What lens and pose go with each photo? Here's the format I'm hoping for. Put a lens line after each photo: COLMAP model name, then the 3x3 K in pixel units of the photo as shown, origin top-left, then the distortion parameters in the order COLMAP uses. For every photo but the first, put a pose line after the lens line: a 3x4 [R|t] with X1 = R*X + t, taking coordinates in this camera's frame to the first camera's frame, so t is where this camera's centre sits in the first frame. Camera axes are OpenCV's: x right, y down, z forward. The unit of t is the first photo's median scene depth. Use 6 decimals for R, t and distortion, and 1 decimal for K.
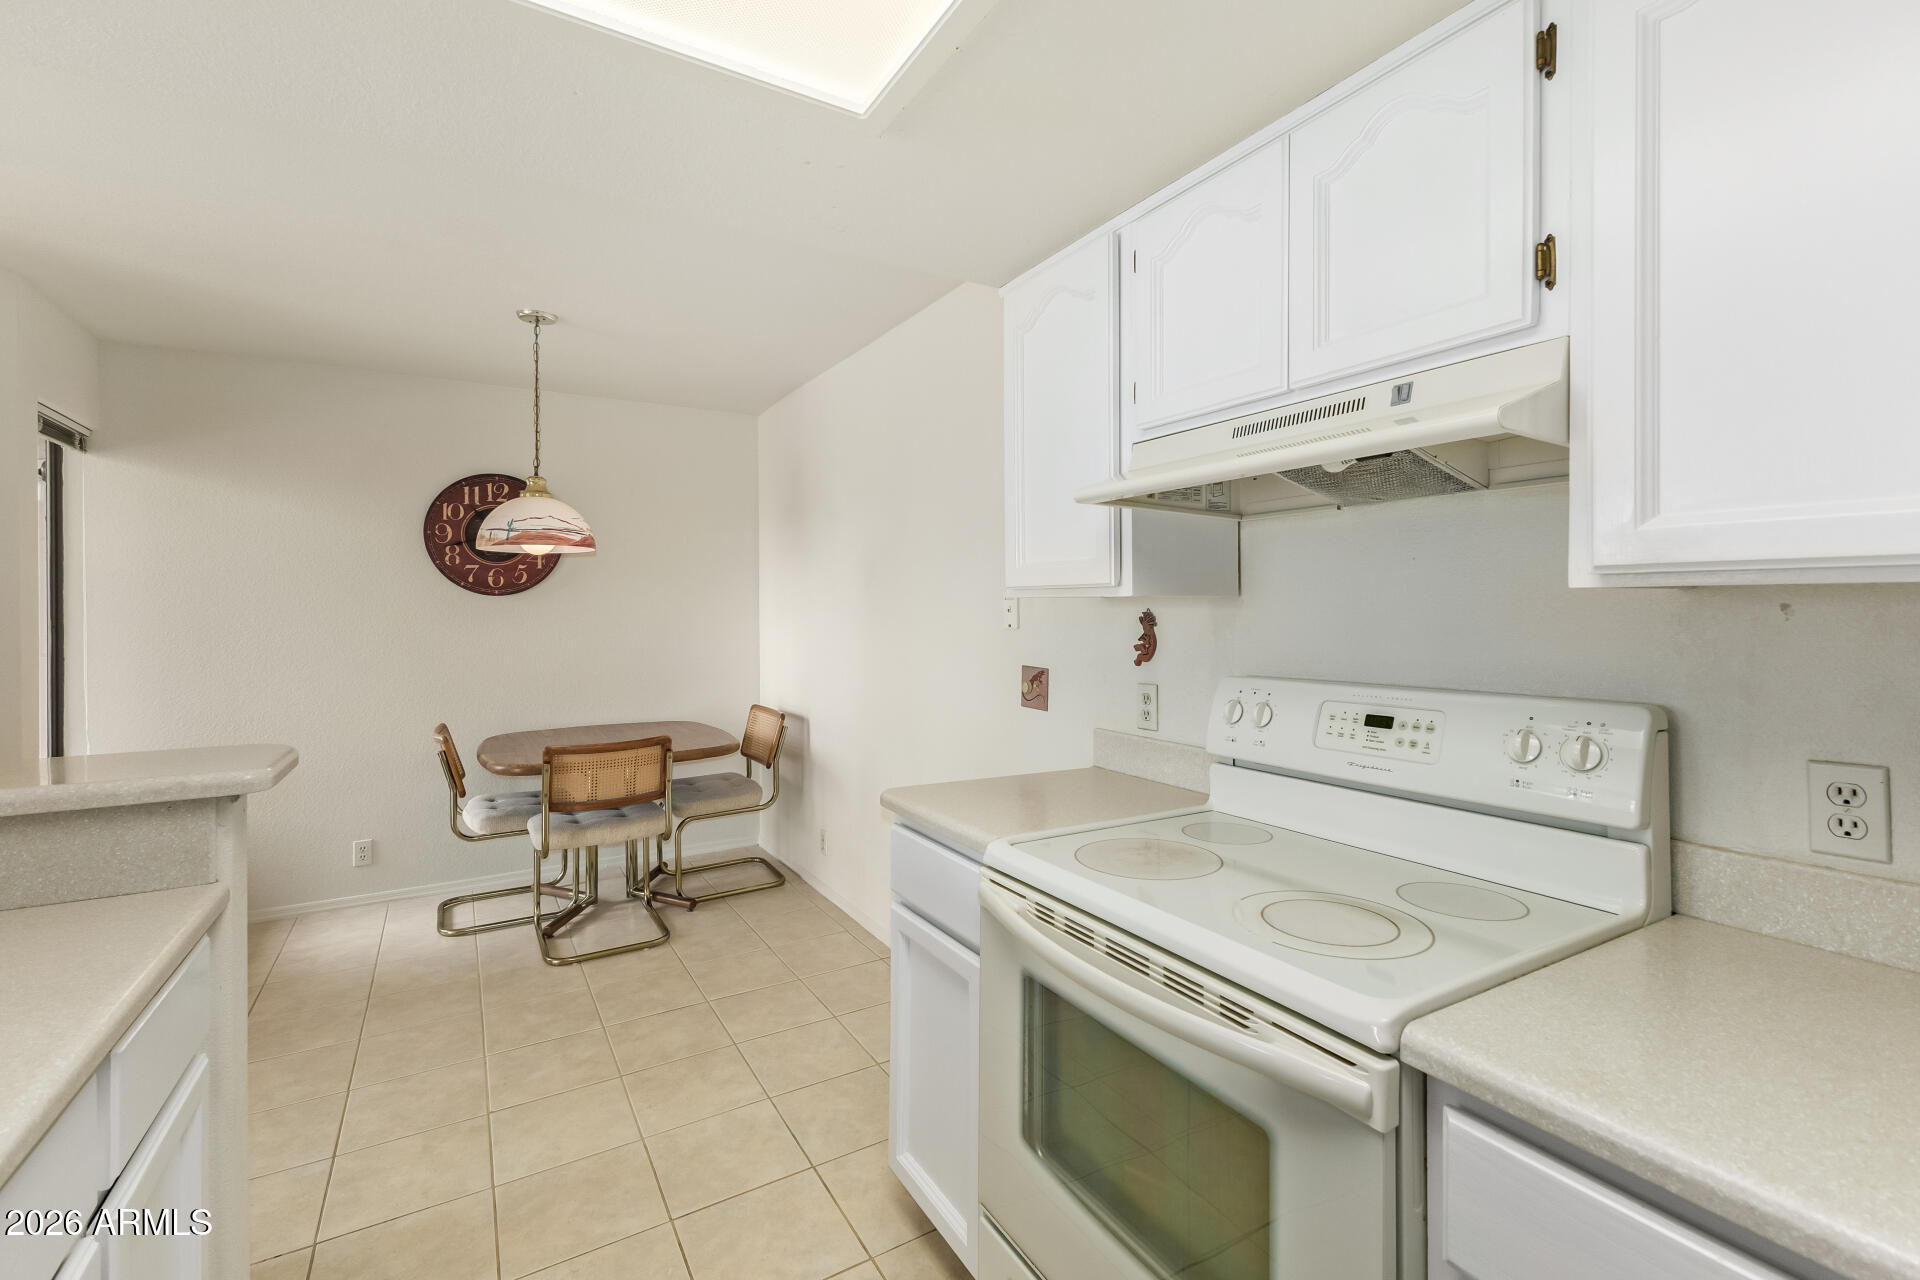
lens RADIAL K [[836.1, 0, 935.5], [0, 836.1, 607.3], [0, 0, 1]] dist [0.010446, 0.000630]
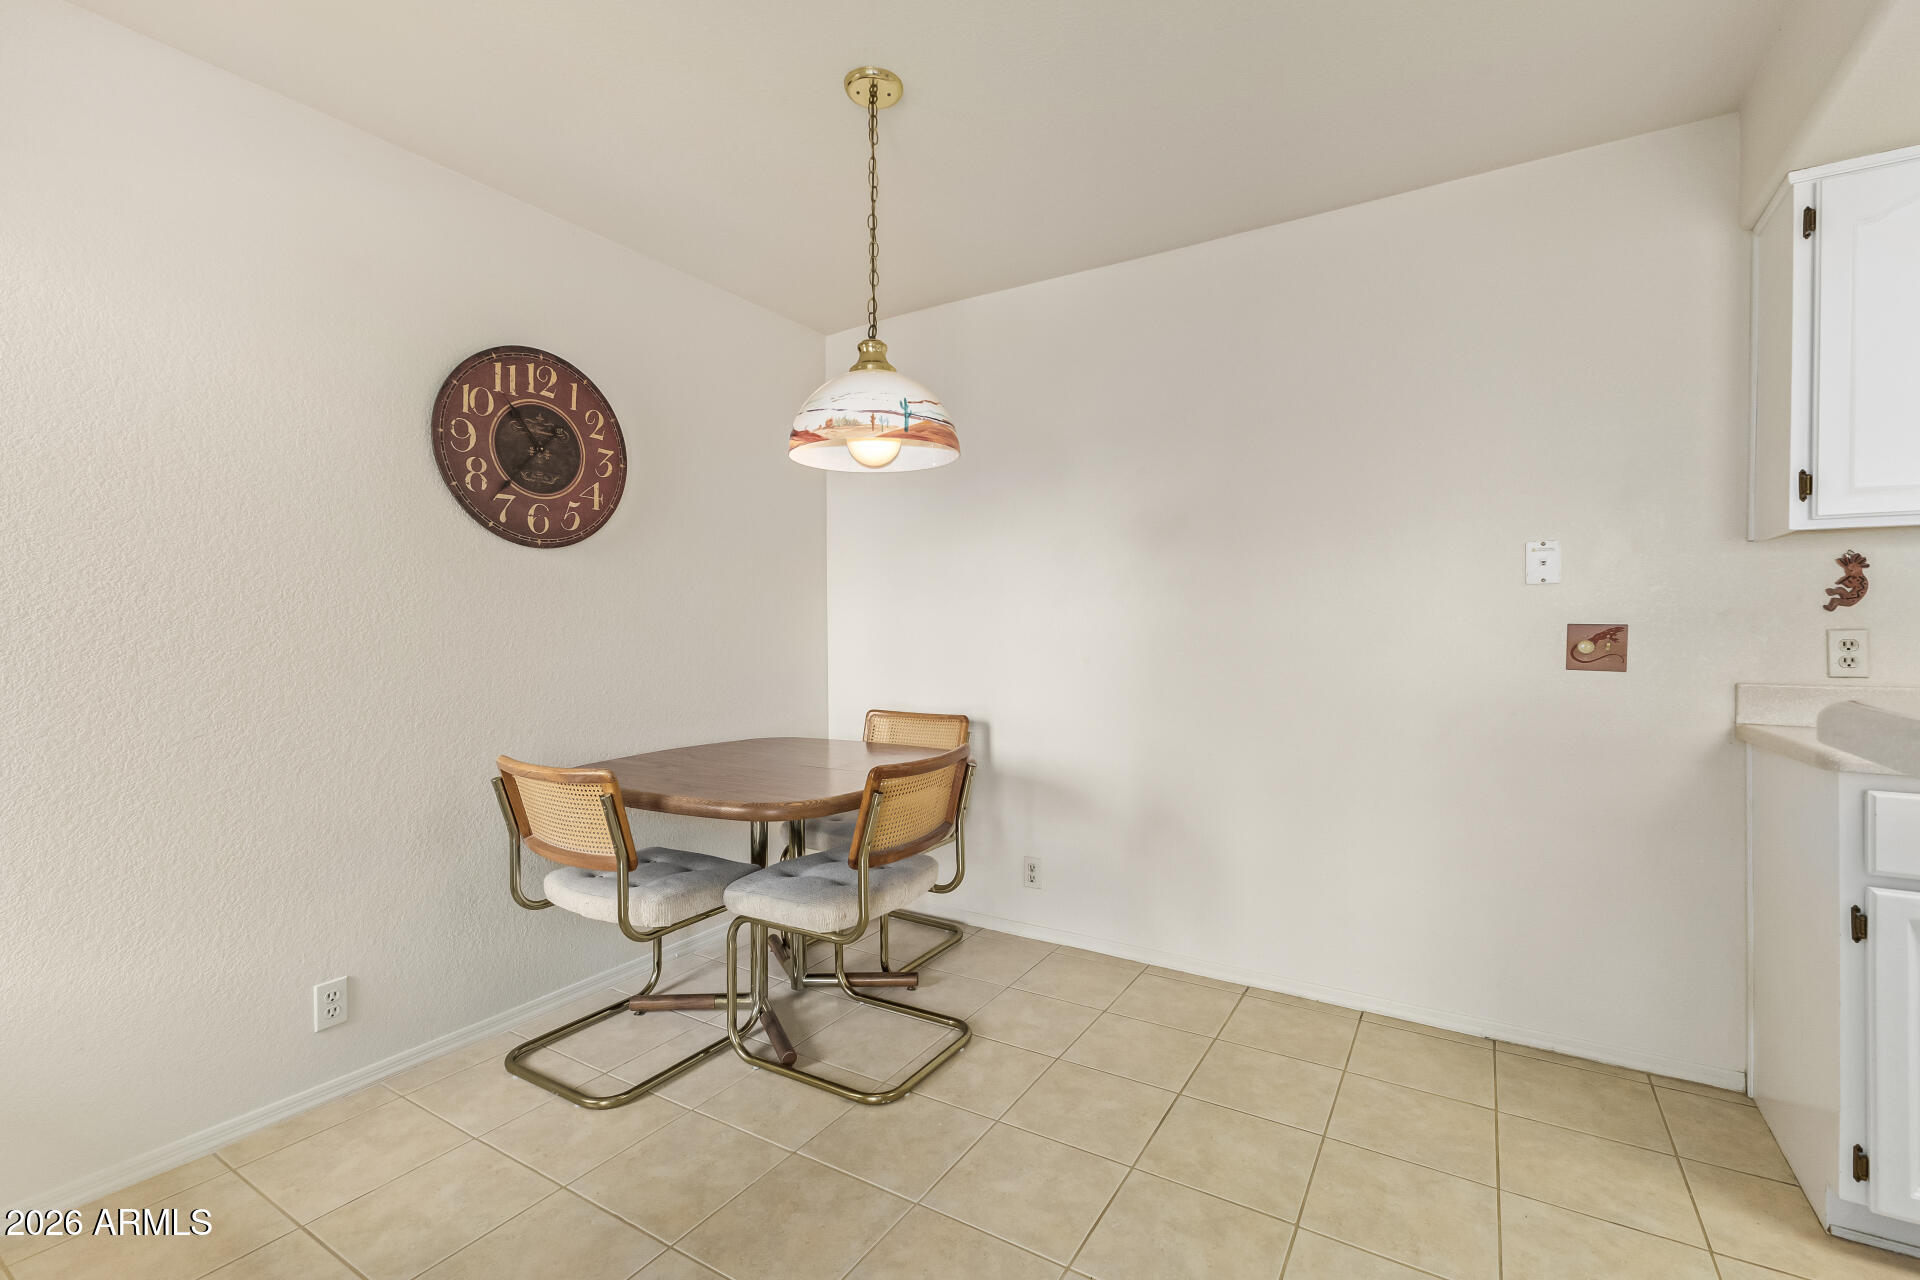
lens RADIAL K [[836.1, 0, 962.6], [0, 836.1, 638.0], [0, 0, 1]] dist [0.010446, 0.000630]
pose [[0.886202, -0.004127, 0.463280, -0.551887], [-0.000813, 0.999945, 0.010463, 0.047477], [-0.463298, -0.009649, 0.886150, 0.316993]]
